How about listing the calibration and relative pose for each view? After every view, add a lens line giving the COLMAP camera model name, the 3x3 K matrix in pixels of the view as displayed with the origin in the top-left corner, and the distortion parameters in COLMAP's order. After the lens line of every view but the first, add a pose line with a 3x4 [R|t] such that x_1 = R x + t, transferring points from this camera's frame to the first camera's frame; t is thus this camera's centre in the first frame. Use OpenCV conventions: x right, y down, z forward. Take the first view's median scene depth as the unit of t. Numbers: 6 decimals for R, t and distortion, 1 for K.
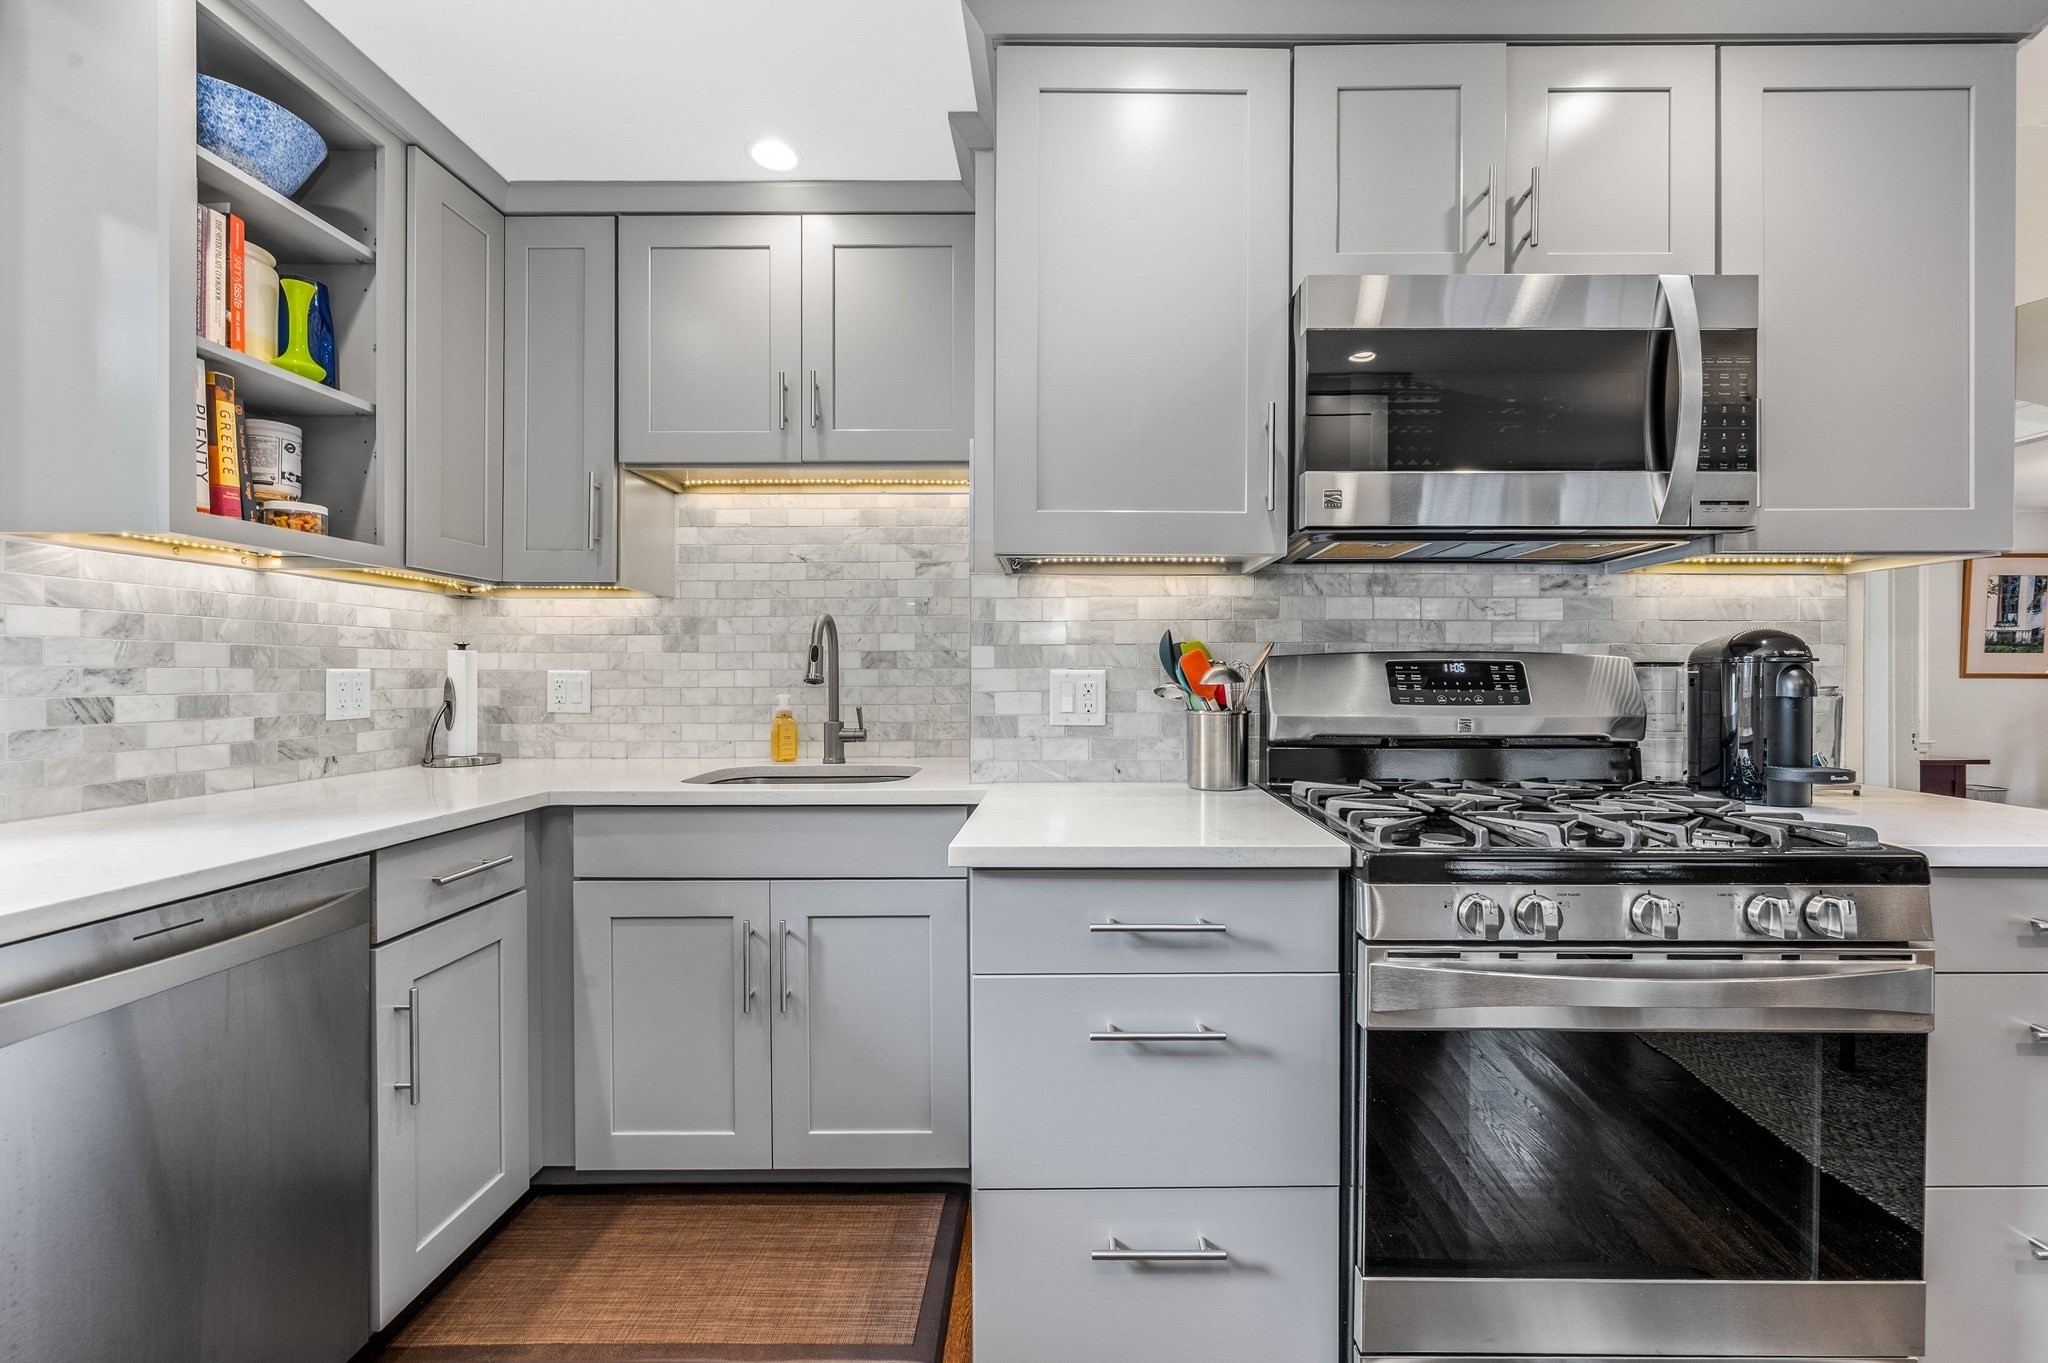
lens RADIAL K [[818.0, 0, 1082.4], [0, 818.0, 680.0], [0, 0, 1]] dist [-0.003039, 0.000176]
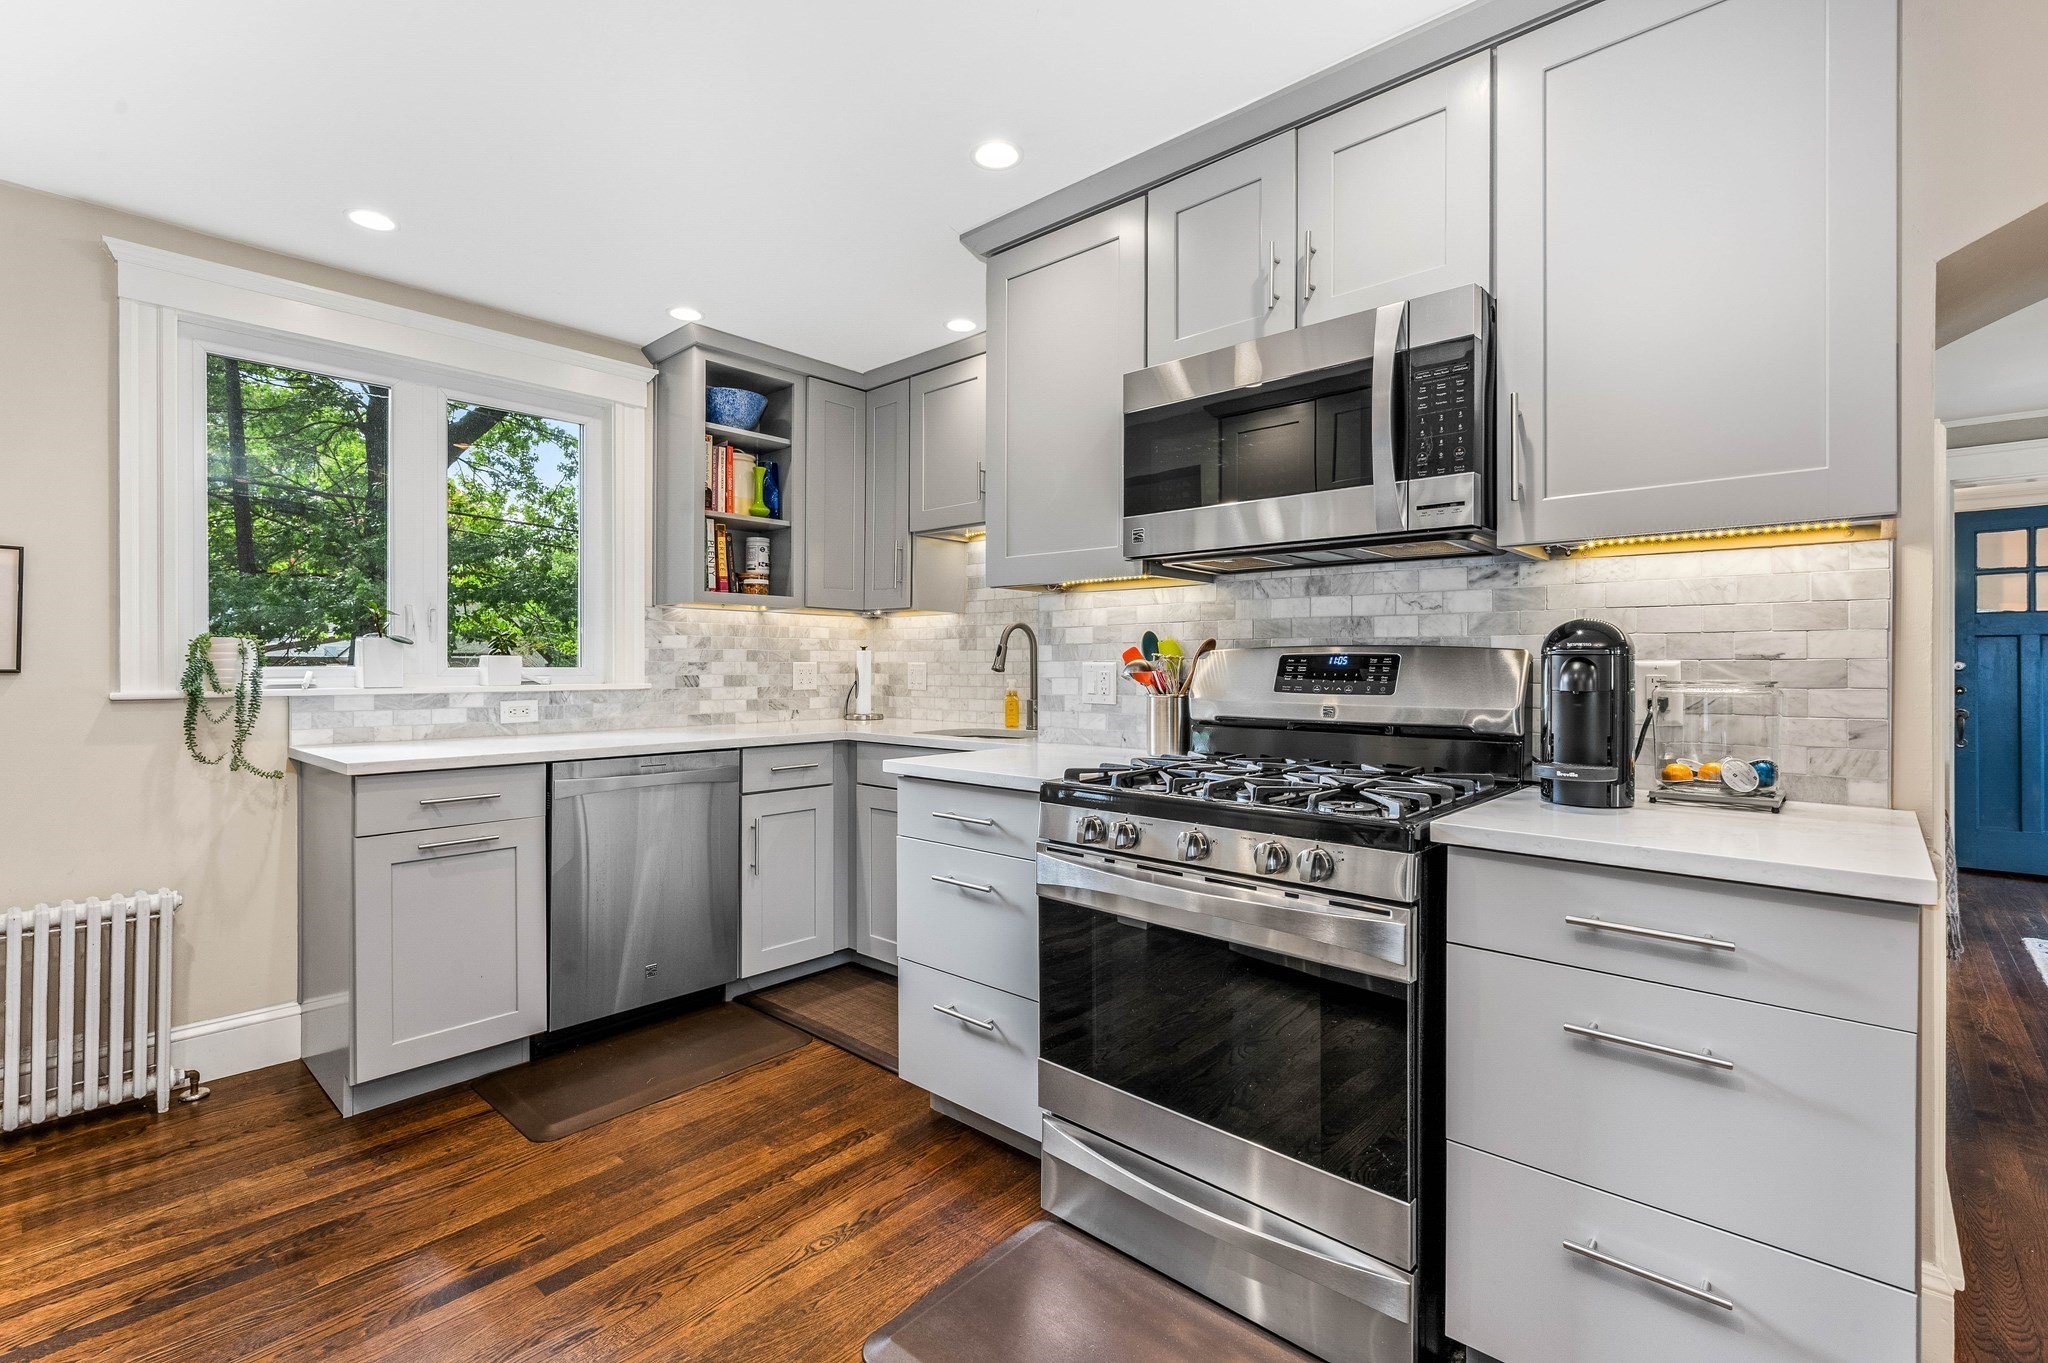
lens RADIAL K [[916.1, 0, 1037.3], [0, 916.1, 670.0], [0, 0, 1]] dist [-0.003370, -0.000607]
pose [[0.744105, 0.005021, -0.668044, 0.950407], [-0.005941, 0.999982, 0.000898, -0.000708], [0.668036, 0.003301, 0.744121, -0.187542]]
